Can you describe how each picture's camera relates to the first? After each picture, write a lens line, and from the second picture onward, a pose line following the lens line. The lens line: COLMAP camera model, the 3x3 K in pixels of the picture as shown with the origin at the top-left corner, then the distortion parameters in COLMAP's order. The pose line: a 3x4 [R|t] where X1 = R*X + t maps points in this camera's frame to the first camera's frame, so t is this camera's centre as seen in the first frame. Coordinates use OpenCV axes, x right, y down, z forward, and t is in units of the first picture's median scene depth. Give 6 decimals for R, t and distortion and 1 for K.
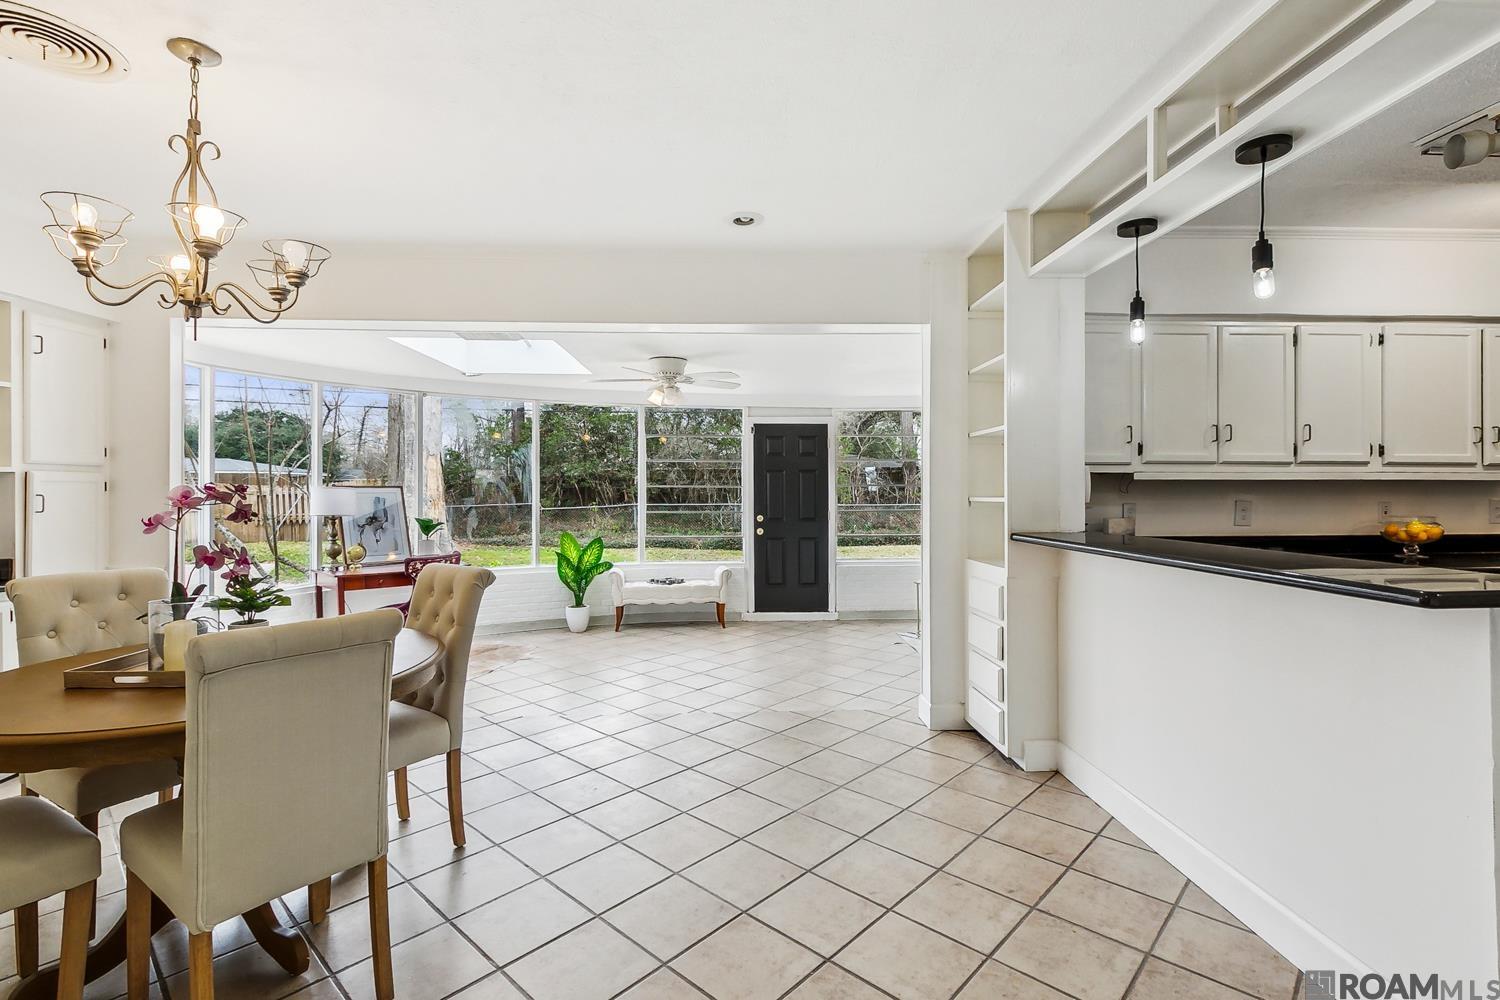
lens RADIAL K [[699.9, 0, 743.0], [0, 699.9, 494.8], [0, 0, 1]] dist [-0.009892, 0.001347]
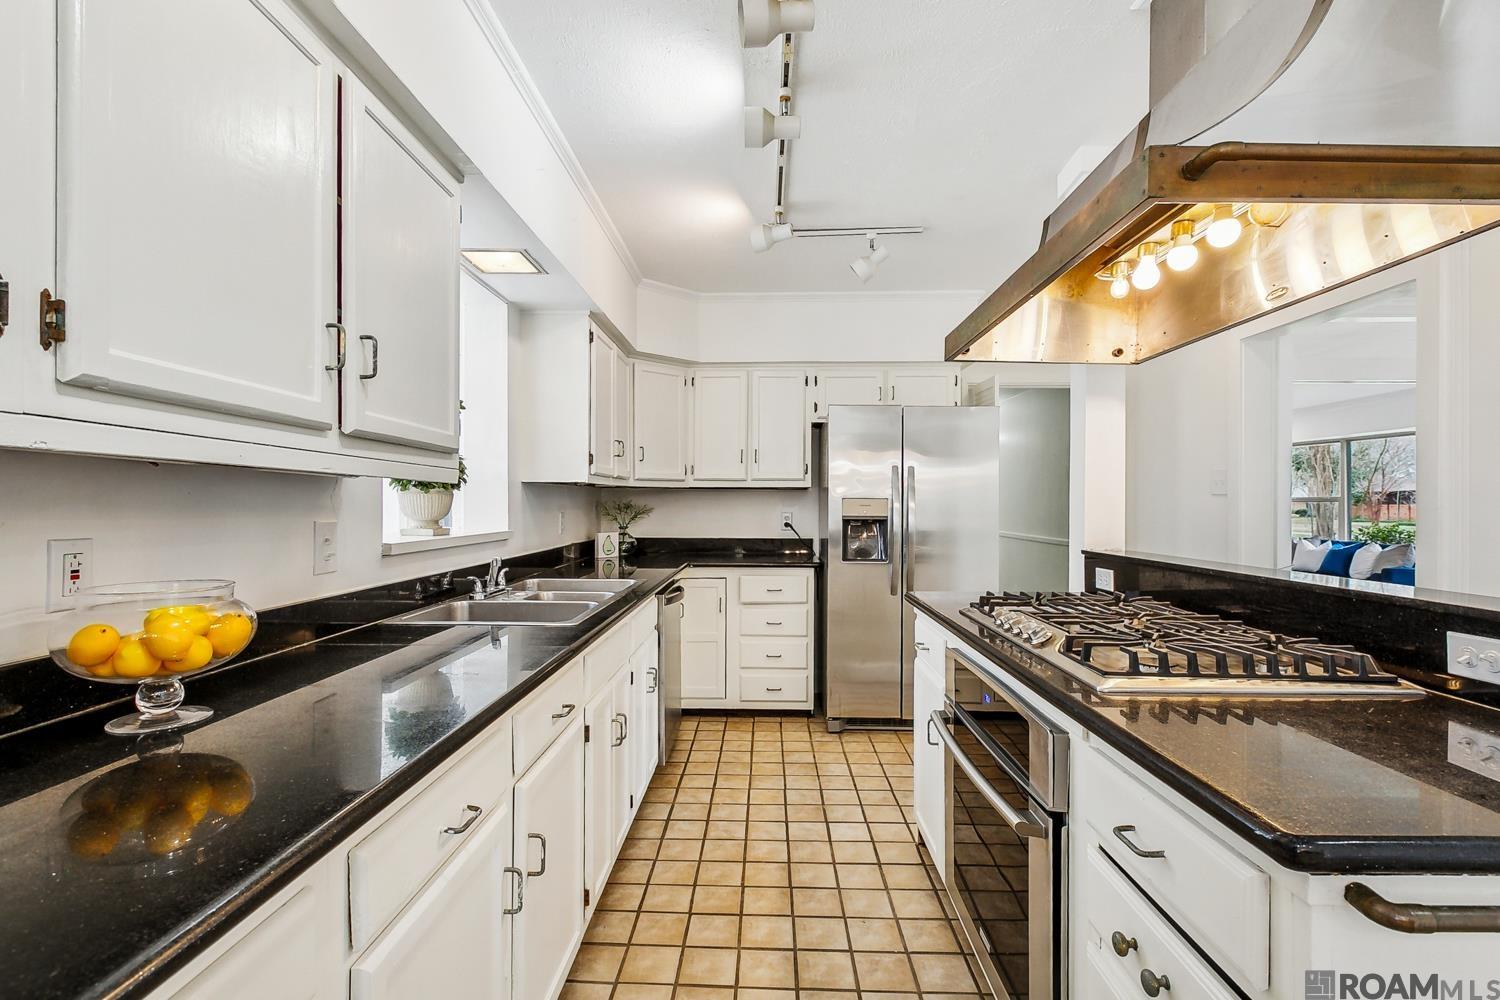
lens RADIAL K [[699.9, 0, 747.2], [0, 699.9, 501.9], [0, 0, 1]] dist [-0.009892, 0.001347]
pose [[0.059435, 0.003764, 0.998225, 0.268413], [0.000263, 0.999993, -0.003787, -0.001327], [-0.998232, 0.000488, 0.059433, 0.288603]]
